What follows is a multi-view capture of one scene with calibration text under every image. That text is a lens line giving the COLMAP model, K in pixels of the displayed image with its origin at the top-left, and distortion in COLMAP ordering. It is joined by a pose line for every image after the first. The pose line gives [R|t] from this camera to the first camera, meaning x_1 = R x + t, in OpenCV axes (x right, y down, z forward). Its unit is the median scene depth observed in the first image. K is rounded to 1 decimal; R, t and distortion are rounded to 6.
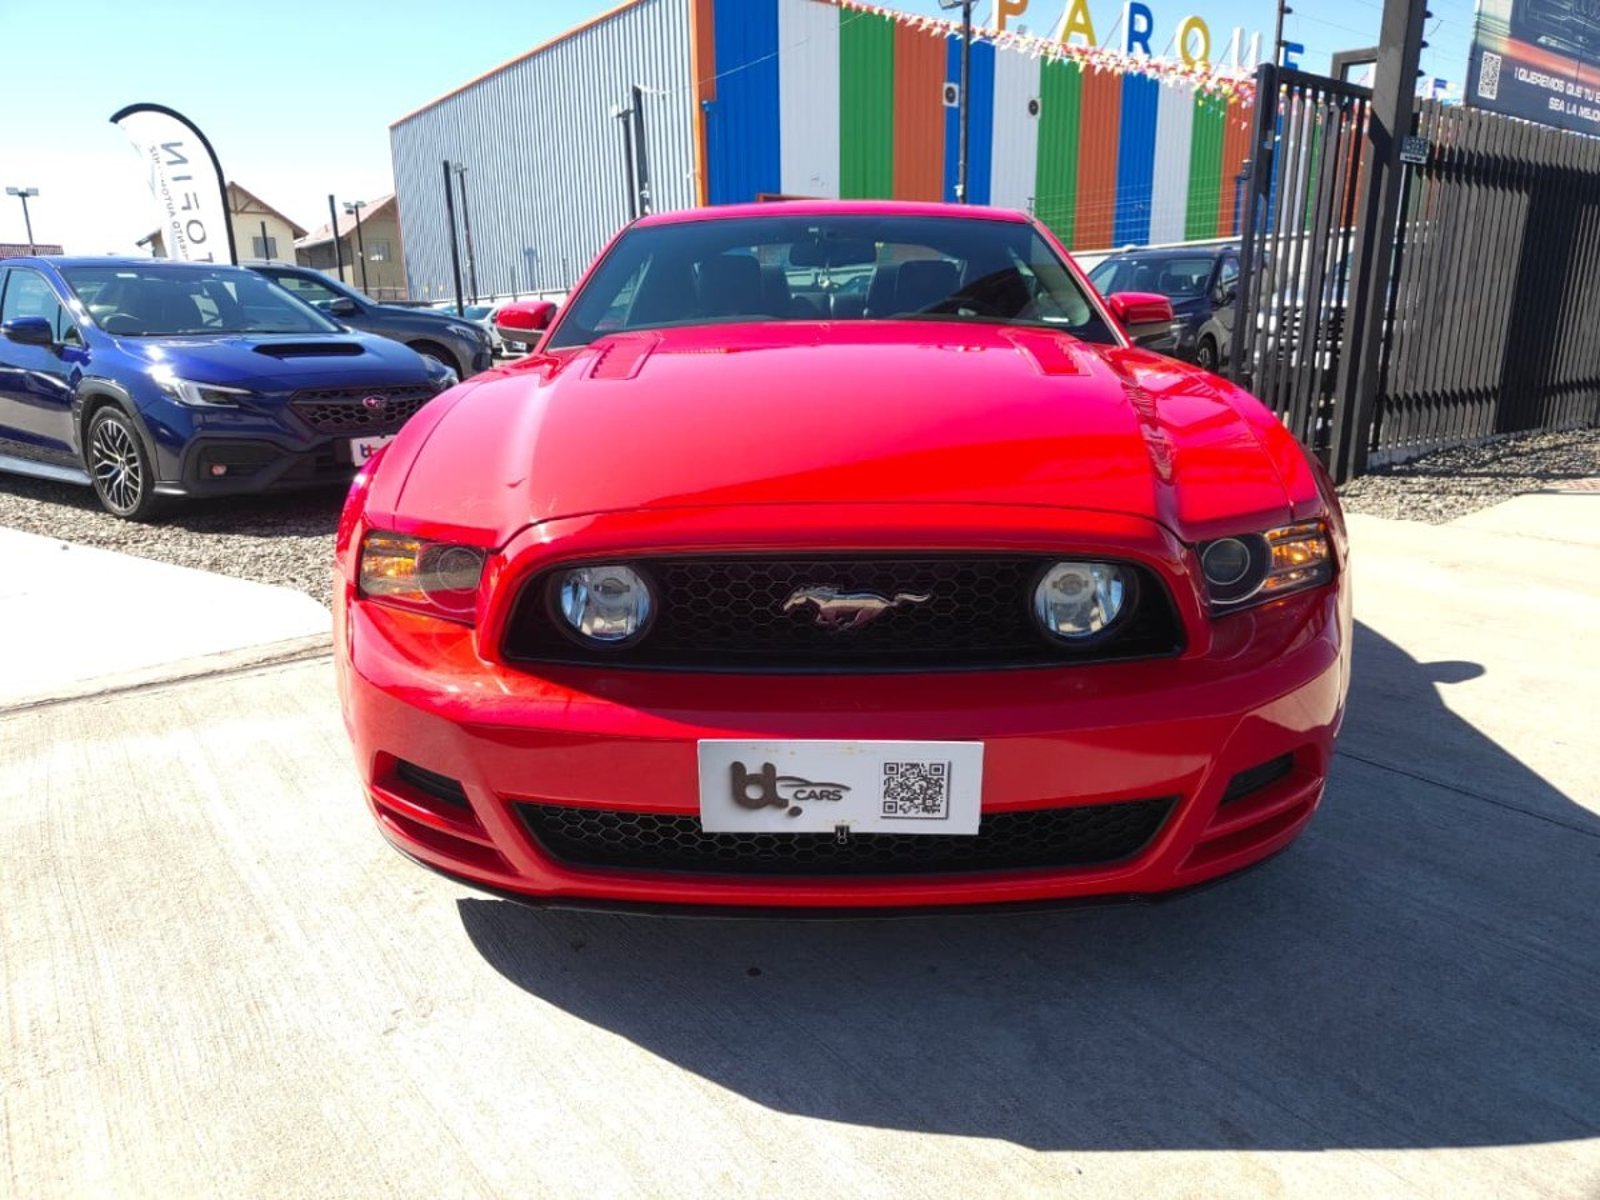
lens RADIAL K [[1102.2, 0, 806.2], [0, 1102.2, 612.5], [0, 0, 1]] dist [0.018399, -0.011509]
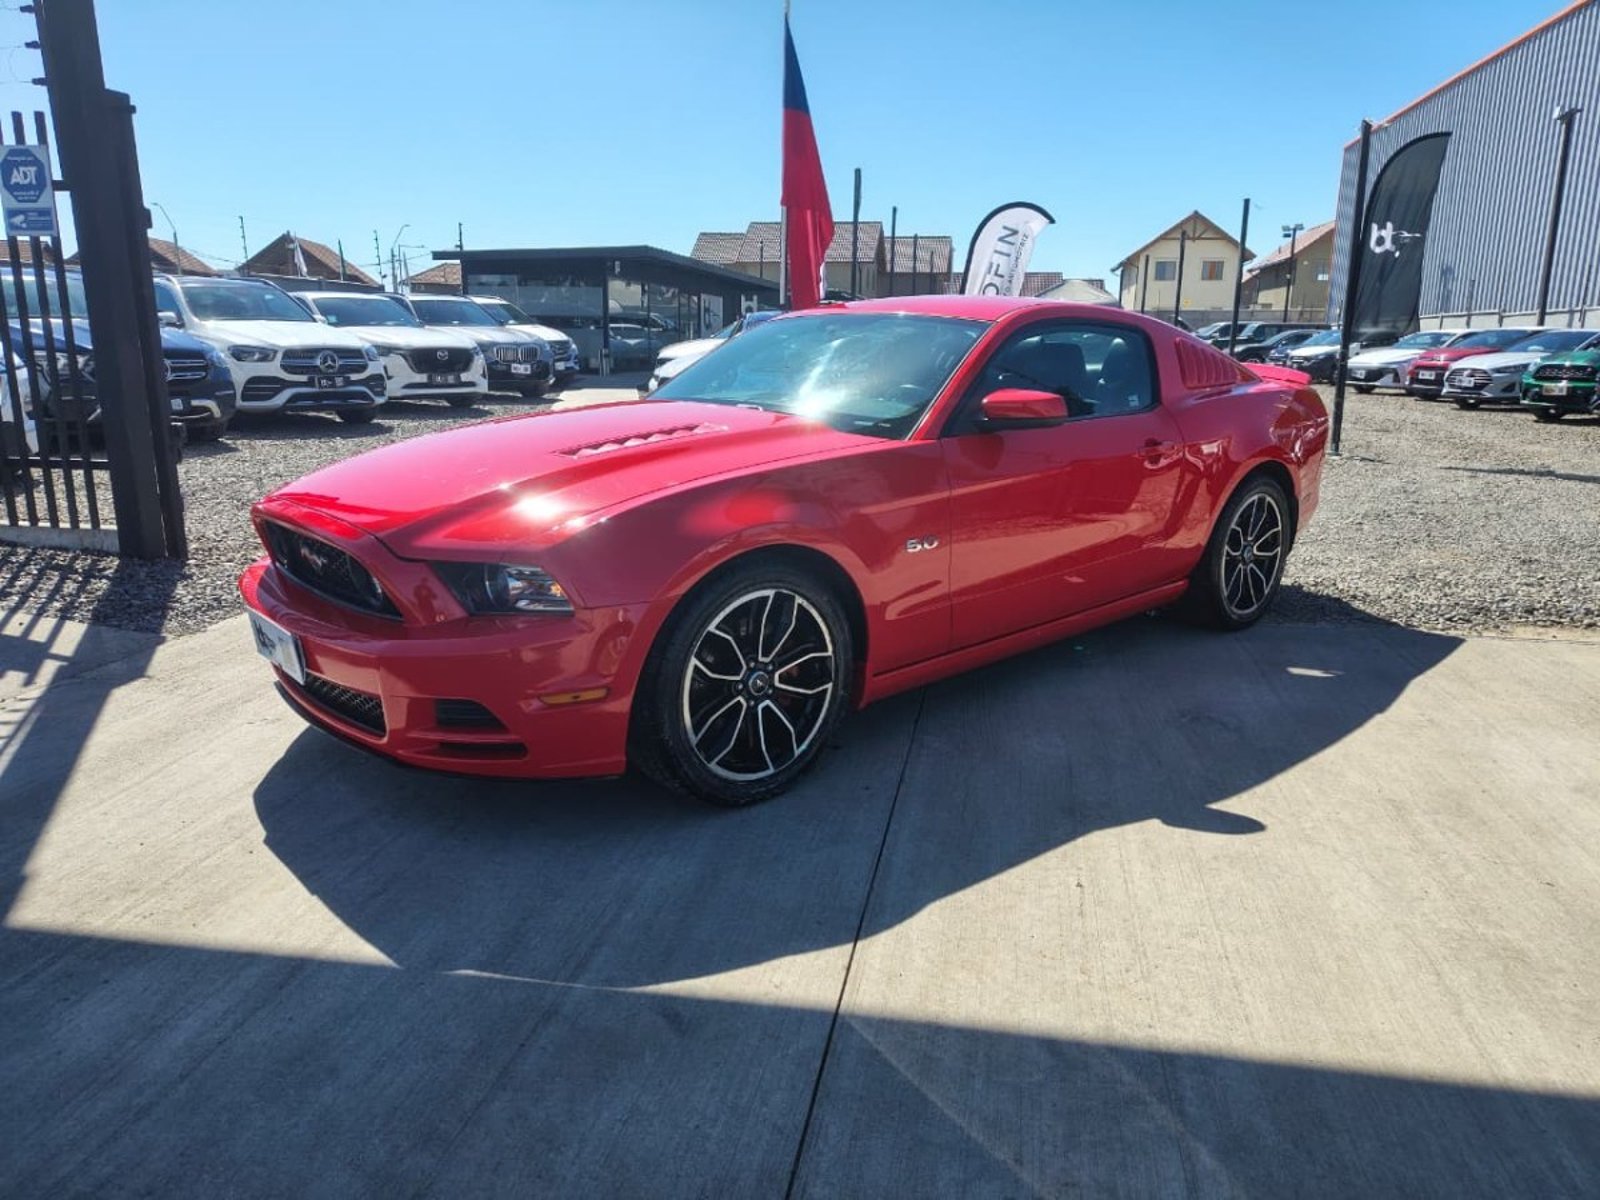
lens RADIAL K [[1105.2, 0, 804.5], [0, 1105.2, 598.5], [0, 0, 1]] dist [0.030523, -0.029602]
pose [[0.681425, 0.187220, -0.707538, 1.425494], [-0.205272, 0.976816, 0.060777, -0.164324], [0.702513, 0.103822, 0.704057, 0.156789]]
